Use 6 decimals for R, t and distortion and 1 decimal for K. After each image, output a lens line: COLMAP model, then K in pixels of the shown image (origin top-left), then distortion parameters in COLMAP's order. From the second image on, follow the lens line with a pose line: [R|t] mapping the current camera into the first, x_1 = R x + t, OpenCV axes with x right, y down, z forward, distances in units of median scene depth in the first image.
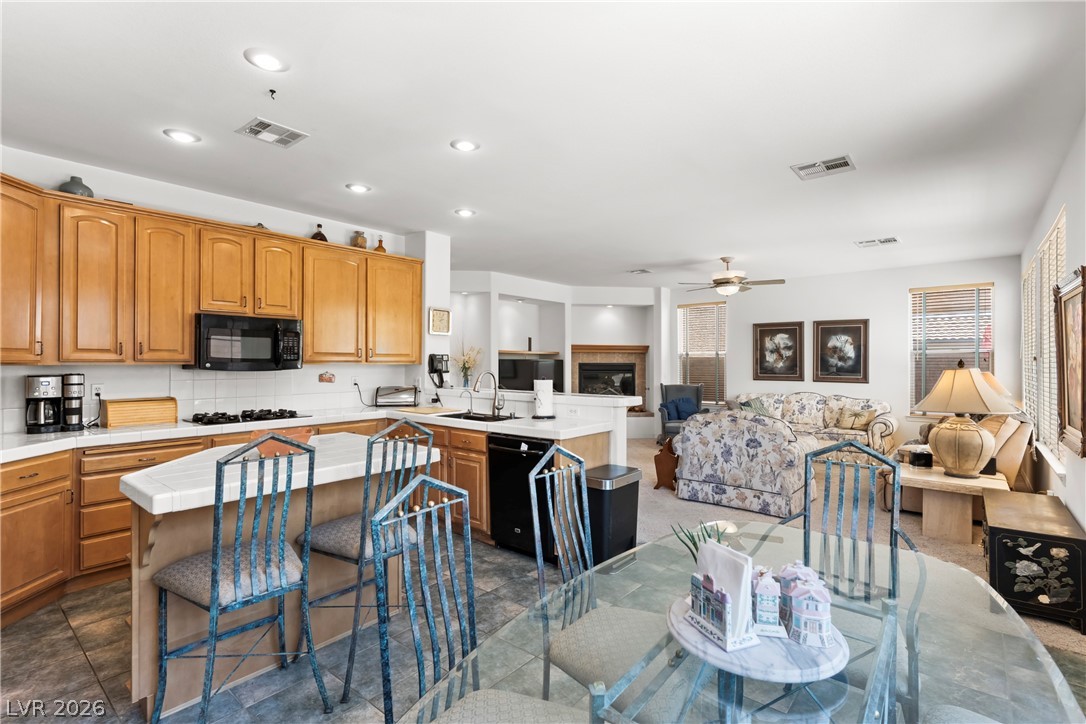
lens RADIAL K [[513.3, 0, 543.6], [0, 513.3, 358.5], [0, 0, 1]] dist [0.001463, 0.000081]
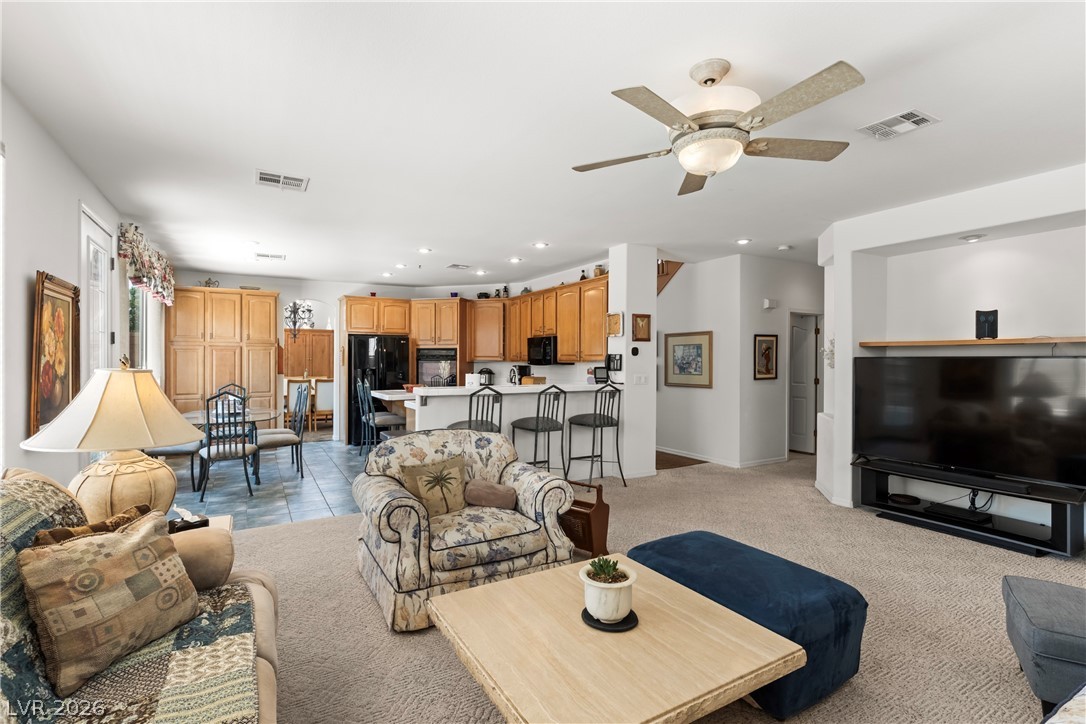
lens RADIAL K [[513.3, 0, 543.3], [0, 513.3, 360.4], [0, 0, 1]] dist [0.001463, 0.000081]
pose [[-0.350989, -0.002573, -0.936376, 1.028583], [0.003261, 0.999987, -0.003970, 0.010746], [0.936374, -0.004447, -0.350976, 1.426440]]
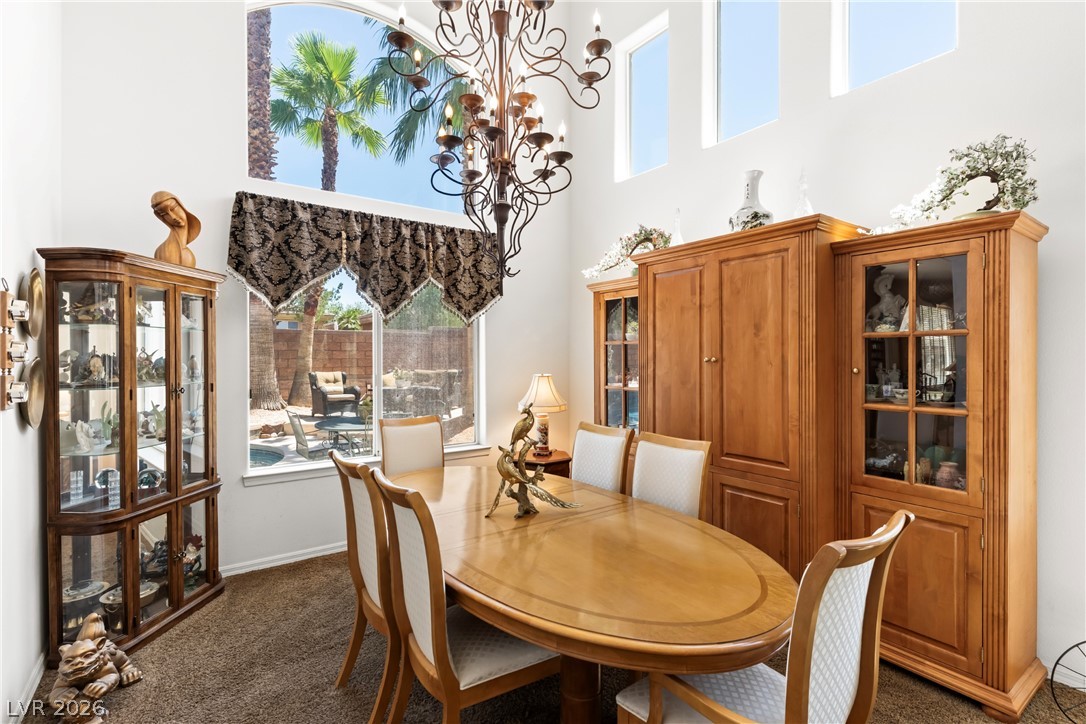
lens RADIAL K [[513.3, 0, 545.9], [0, 513.3, 359.8], [0, 0, 1]] dist [0.001463, 0.000081]
pose [[-0.969088, -0.002158, 0.246705, -0.819404], [-0.002370, 0.999997, -0.000566, -0.006090], [-0.246703, -0.001133, -0.969091, 0.175548]]
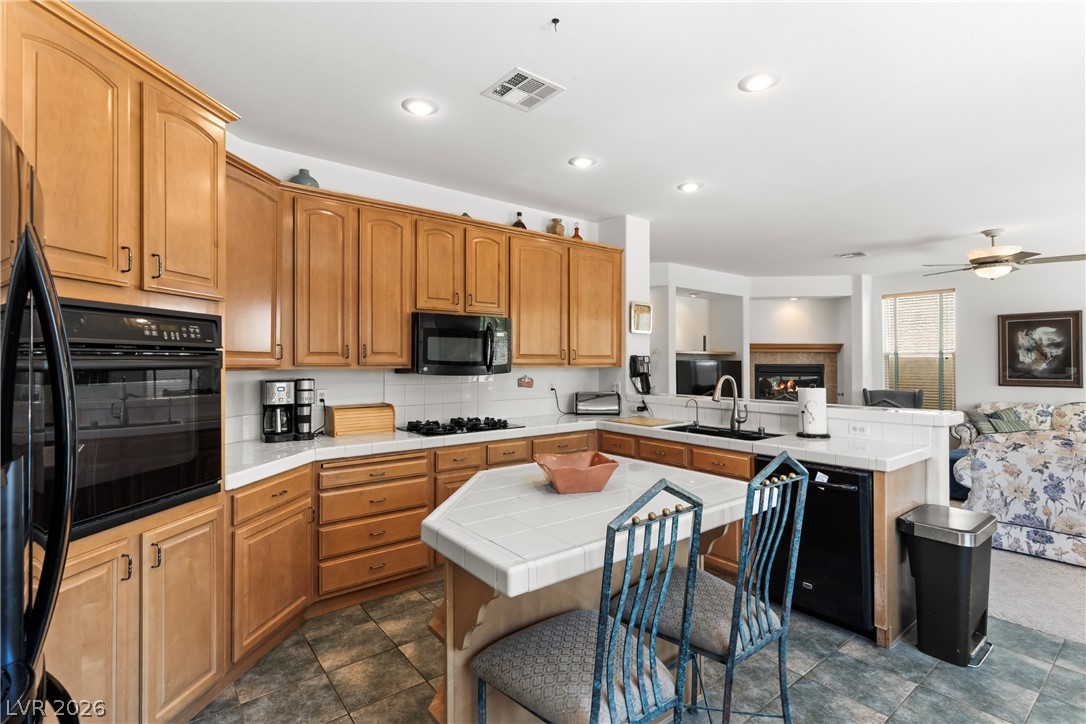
lens RADIAL K [[513.3, 0, 542.5], [0, 513.3, 359.1], [0, 0, 1]] dist [0.001463, 0.000081]
pose [[0.977376, -0.003020, -0.211487, -0.206986], [0.003235, 0.999995, 0.000671, -0.003825], [0.211484, -0.001340, 0.977381, 0.125870]]
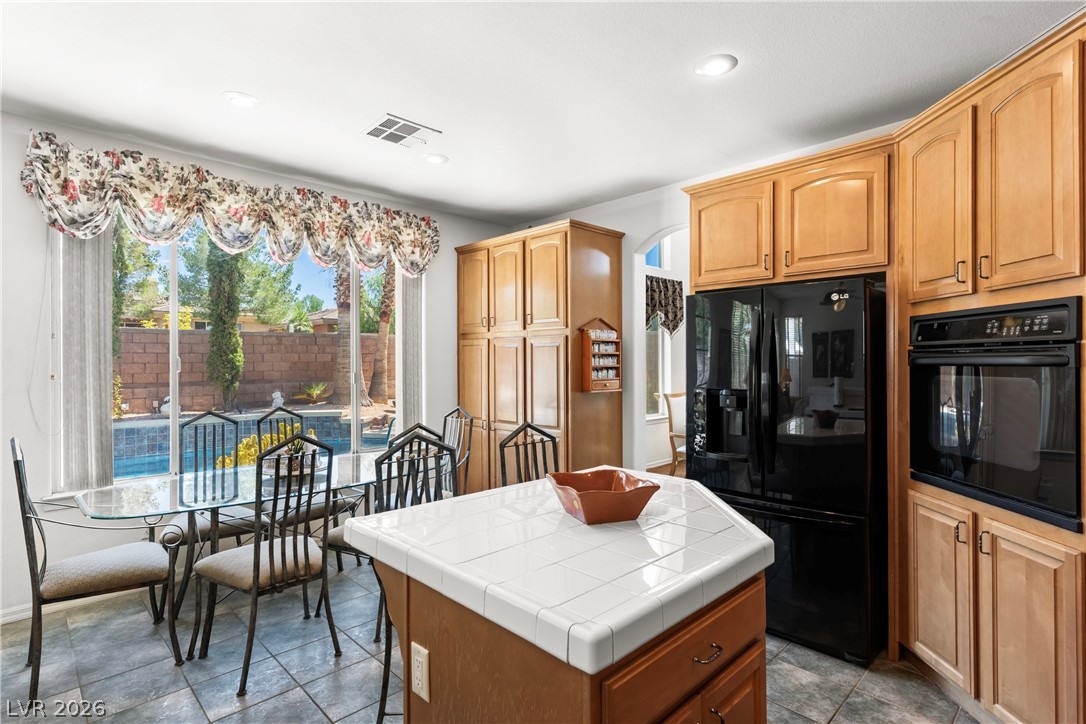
lens RADIAL K [[539.0, 0, 543.4], [0, 539.0, 359.4], [0, 0, 1]] dist [0.002711, 0.001692]
pose [[-0.994989, 0.000327, 0.099985, -0.266514], [-0.000438, 0.999971, -0.007631, 0.001723], [-0.099984, -0.007637, -0.994960, 0.873417]]
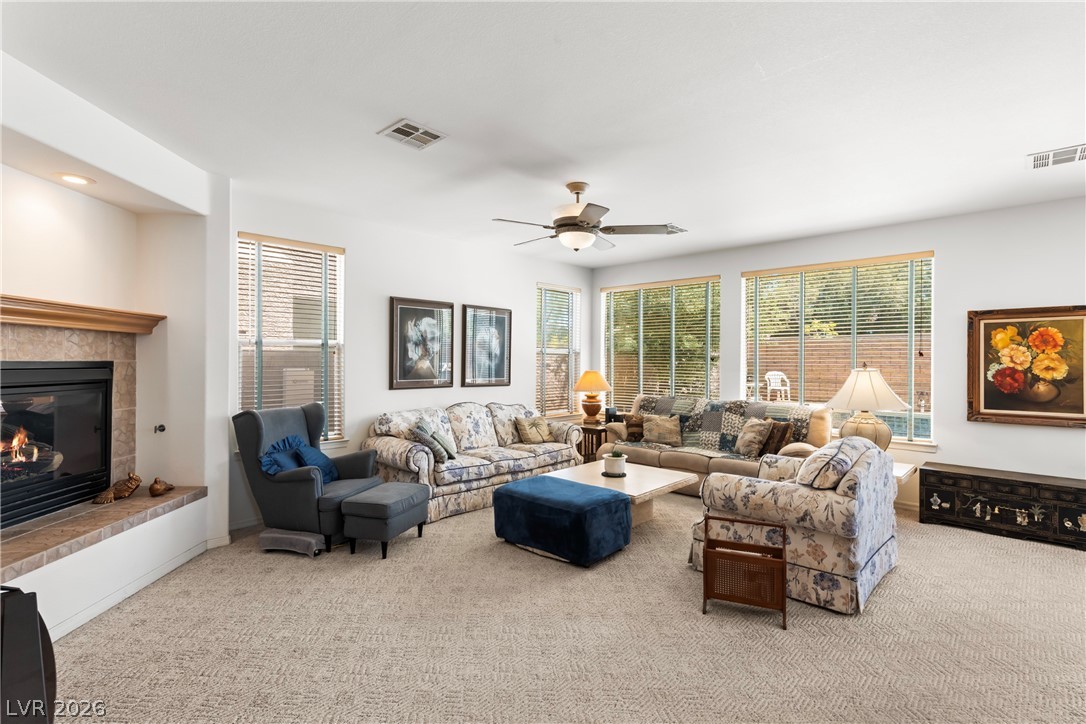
lens RADIAL K [[513.3, 0, 546.1], [0, 513.3, 357.7], [0, 0, 1]] dist [0.001463, 0.000081]
pose [[0.065521, 0.003311, 0.997846, -0.326214], [-0.015593, 0.999876, -0.002294, 0.005003], [-0.997729, -0.015409, 0.065564, 1.399886]]
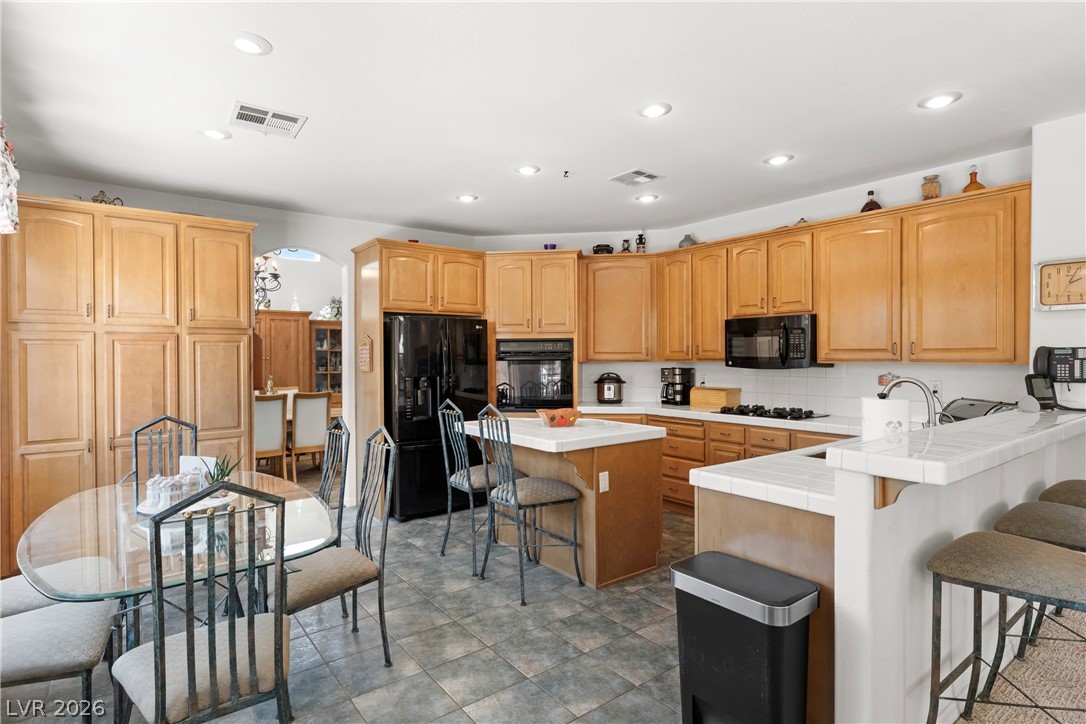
lens RADIAL K [[551.9, 0, 544.1], [0, 551.9, 358.5], [0, 0, 1]] dist [-0.004612, -0.000151]
pose [[-0.222320, 0.004096, -0.974965, 0.532196], [0.009097, 0.999956, 0.002126, -0.002954], [0.974931, -0.008397, -0.222347, 0.689361]]
